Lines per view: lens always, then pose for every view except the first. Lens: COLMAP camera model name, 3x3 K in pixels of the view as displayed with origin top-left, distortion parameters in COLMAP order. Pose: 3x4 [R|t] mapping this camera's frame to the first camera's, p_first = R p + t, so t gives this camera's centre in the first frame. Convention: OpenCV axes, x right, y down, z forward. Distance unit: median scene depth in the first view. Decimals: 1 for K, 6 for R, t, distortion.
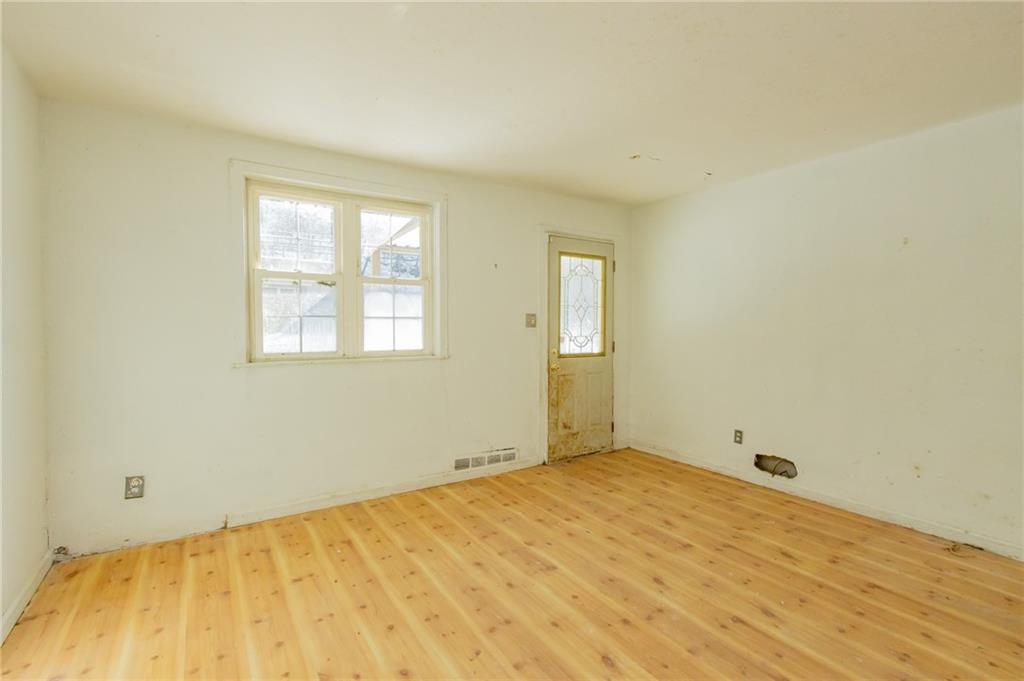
lens RADIAL K [[470.6, 0, 497.0], [0, 470.6, 341.1], [0, 0, 1]] dist [0.002668, -0.000573]
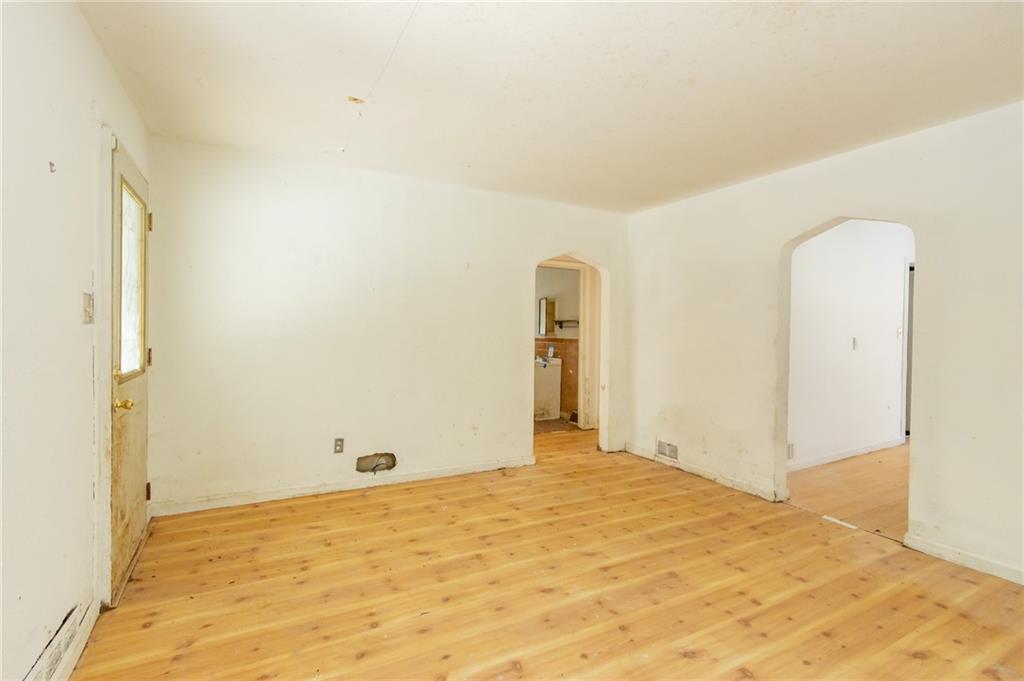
lens RADIAL K [[470.6, 0, 497.0], [0, 470.6, 341.1], [0, 0, 1]] dist [0.002668, -0.000573]
pose [[0.075536, -0.025989, 0.996804, -0.443755], [0.017619, 0.999539, 0.024725, -0.021544], [-0.996987, 0.015695, 0.075959, 0.732257]]
